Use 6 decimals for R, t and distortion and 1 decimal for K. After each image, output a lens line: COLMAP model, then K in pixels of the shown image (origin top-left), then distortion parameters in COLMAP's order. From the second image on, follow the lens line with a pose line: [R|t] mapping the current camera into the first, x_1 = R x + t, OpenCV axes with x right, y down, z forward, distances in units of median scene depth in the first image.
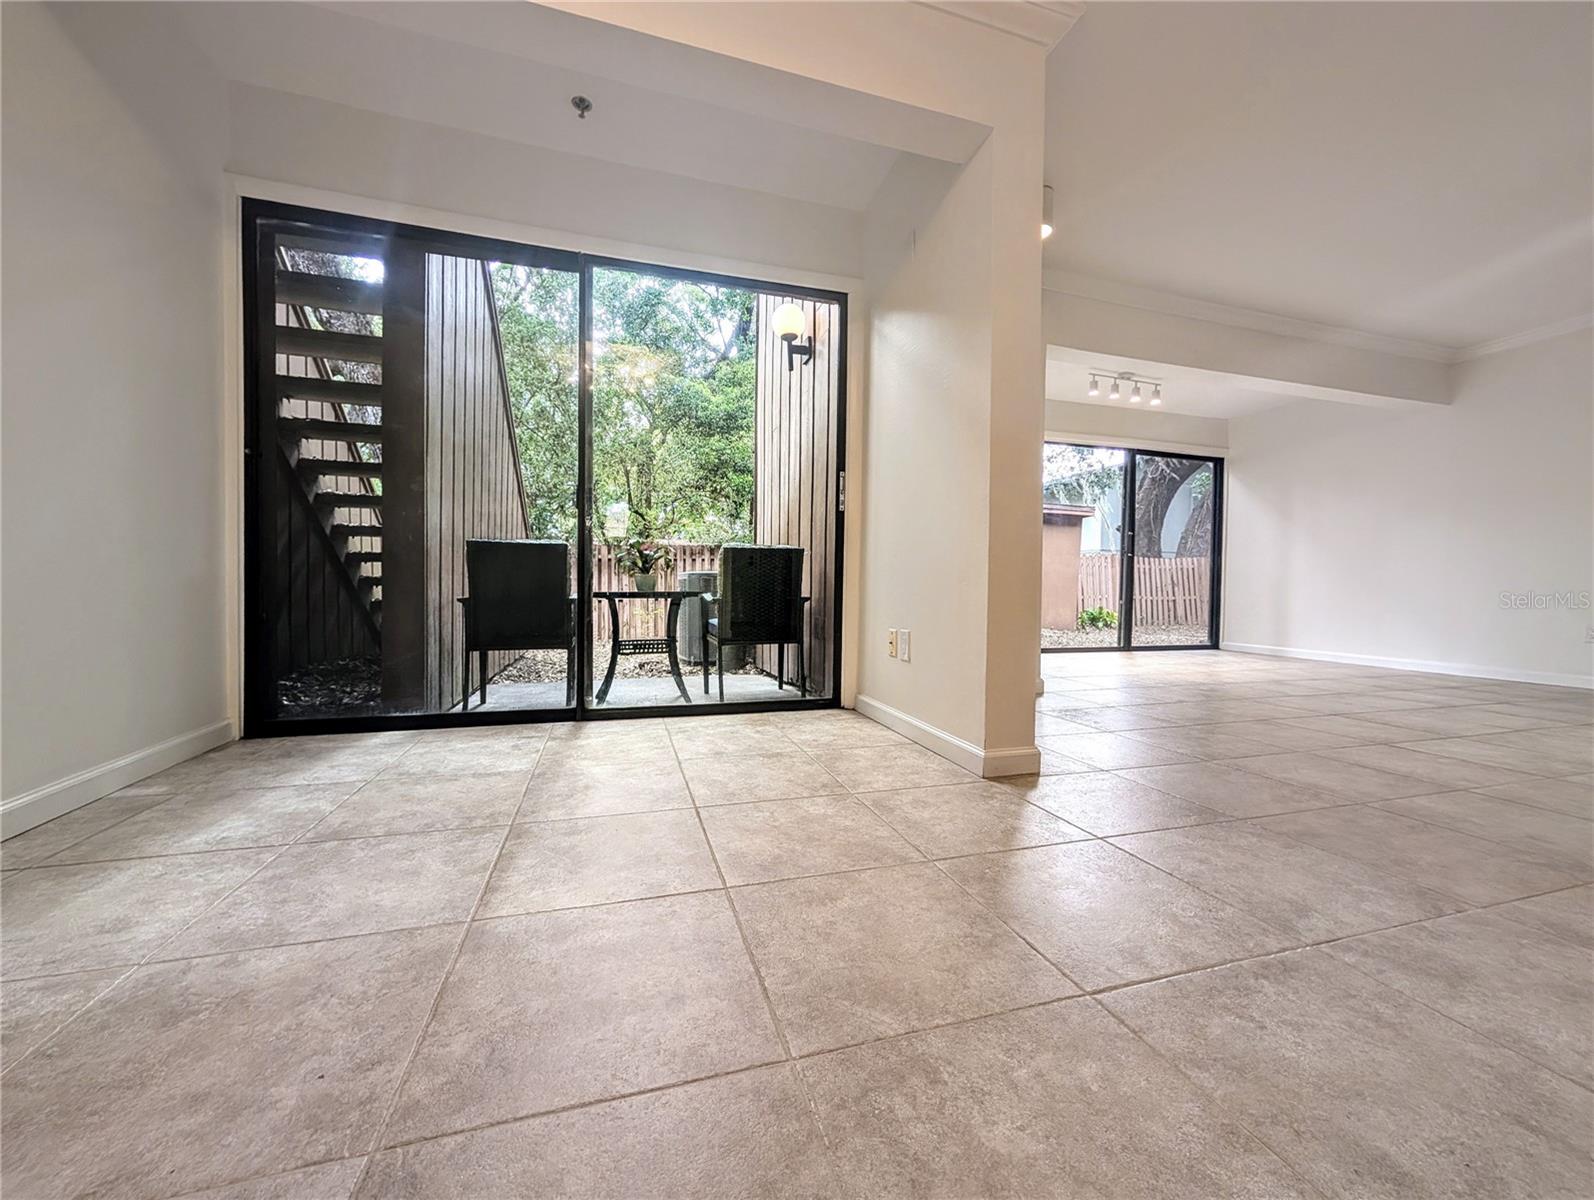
lens RADIAL K [[591.0, 0, 794.4], [0, 591.0, 599.2], [0, 0, 1]] dist [0.001345, 0.000101]
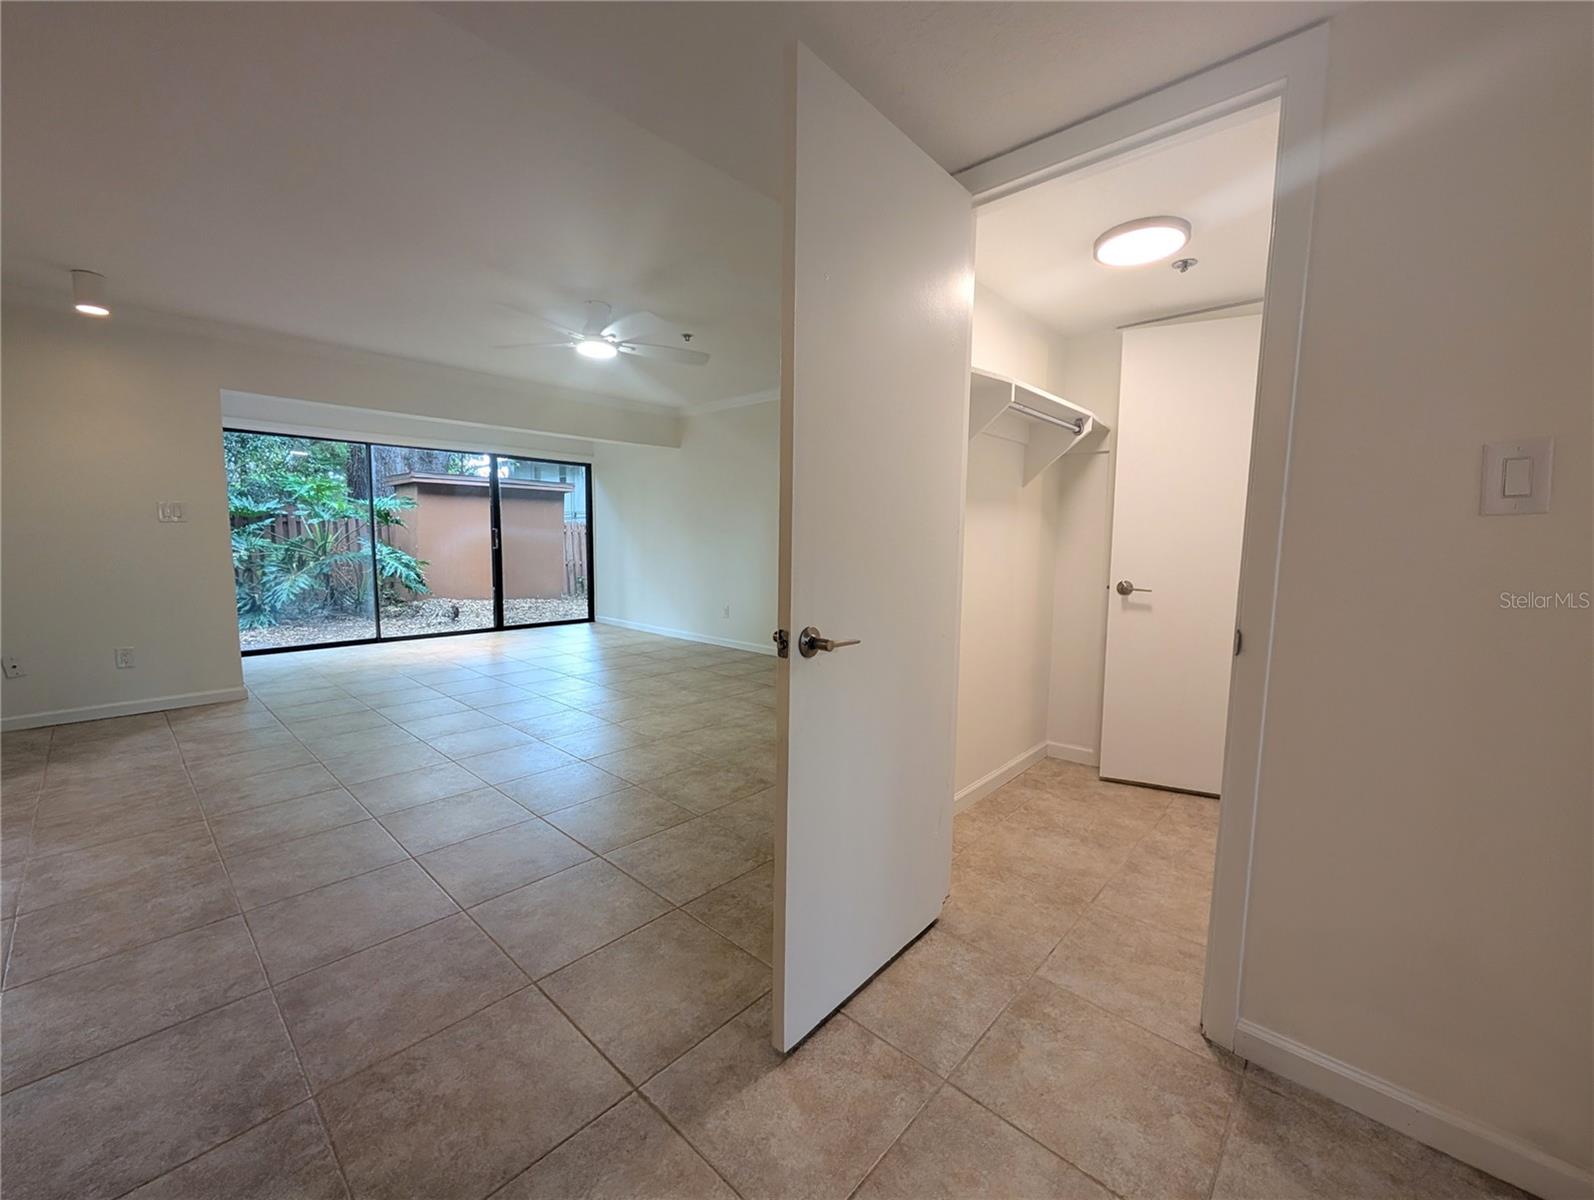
lens RADIAL K [[631.5, 0, 791.3], [0, 631.5, 595.9], [0, 0, 1]] dist [-0.001608, 0.000107]
pose [[0.866709, -0.048368, 0.496464, 0.543802], [0.004065, 0.995940, 0.089933, -0.108871], [-0.498798, -0.075928, 0.863386, -0.424828]]
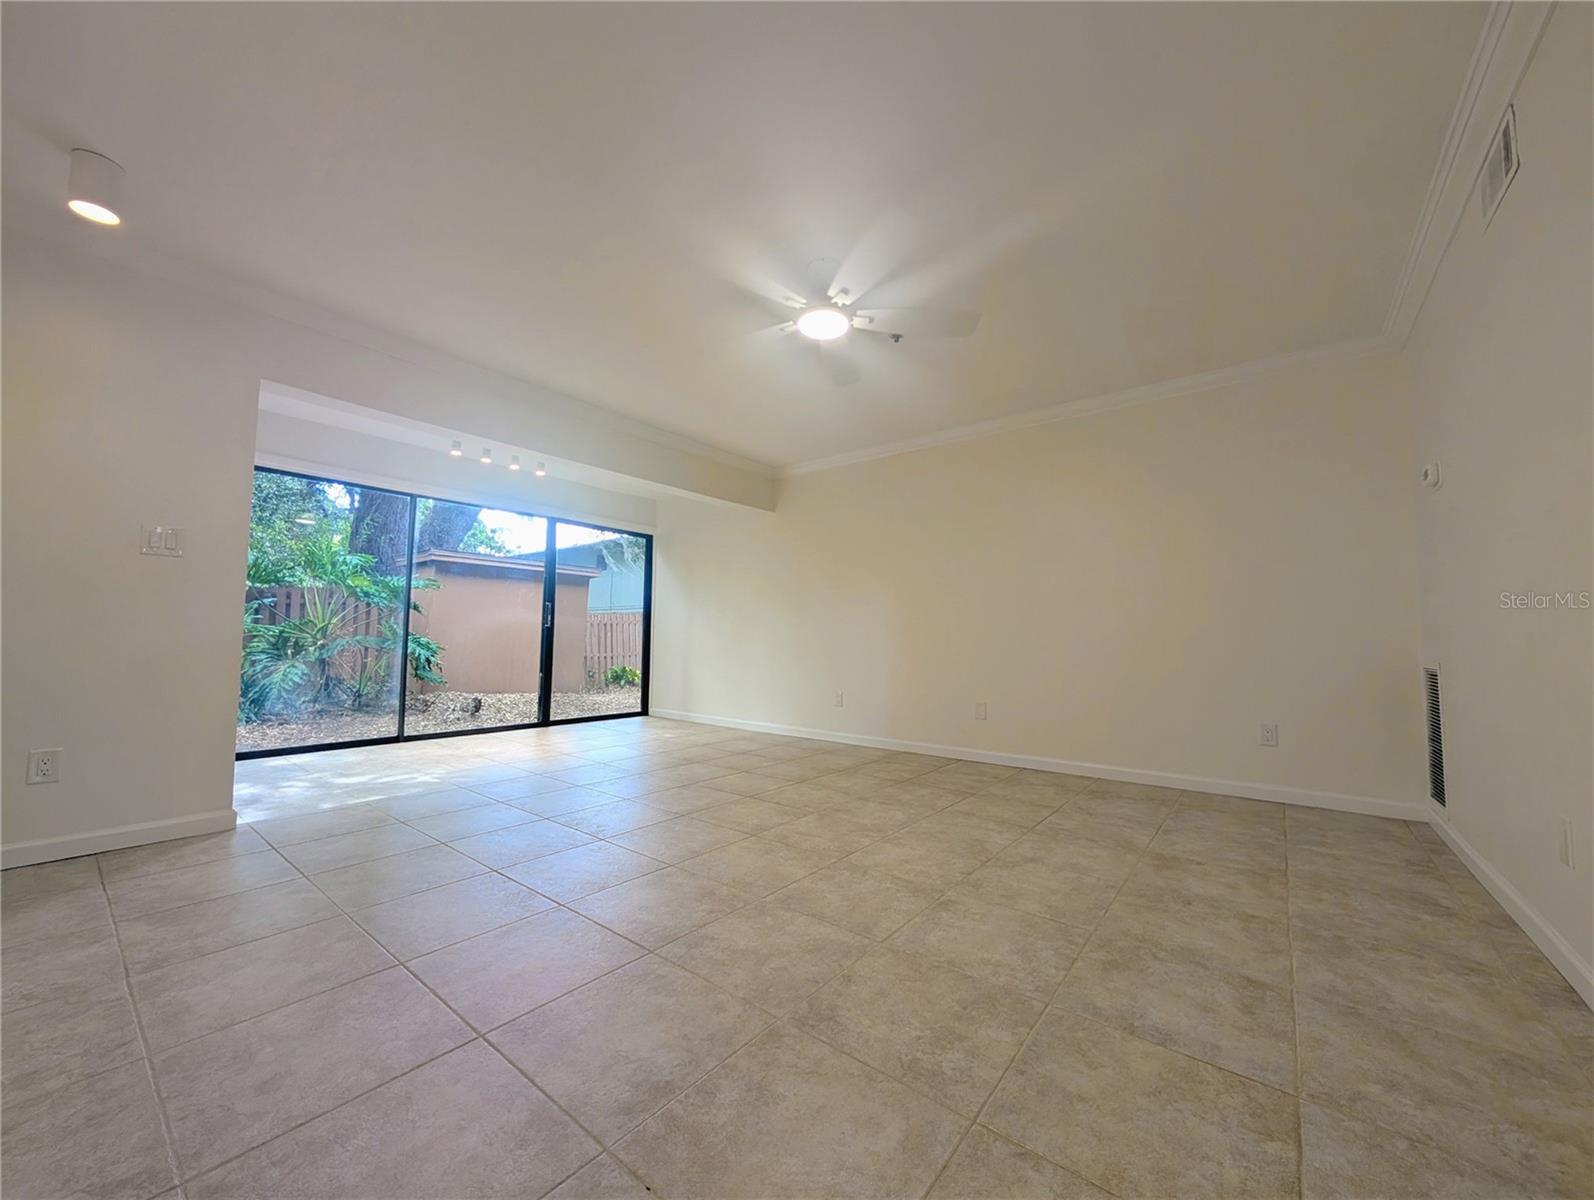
lens RADIAL K [[591.0, 0, 779.7], [0, 591.0, 599.5], [0, 0, 1]] dist [0.001345, 0.000101]
pose [[0.834115, 0.037553, 0.550310, 0.420908], [0.004281, 0.997209, -0.074537, -0.053132], [-0.551573, 0.064529, 0.831627, -0.017772]]
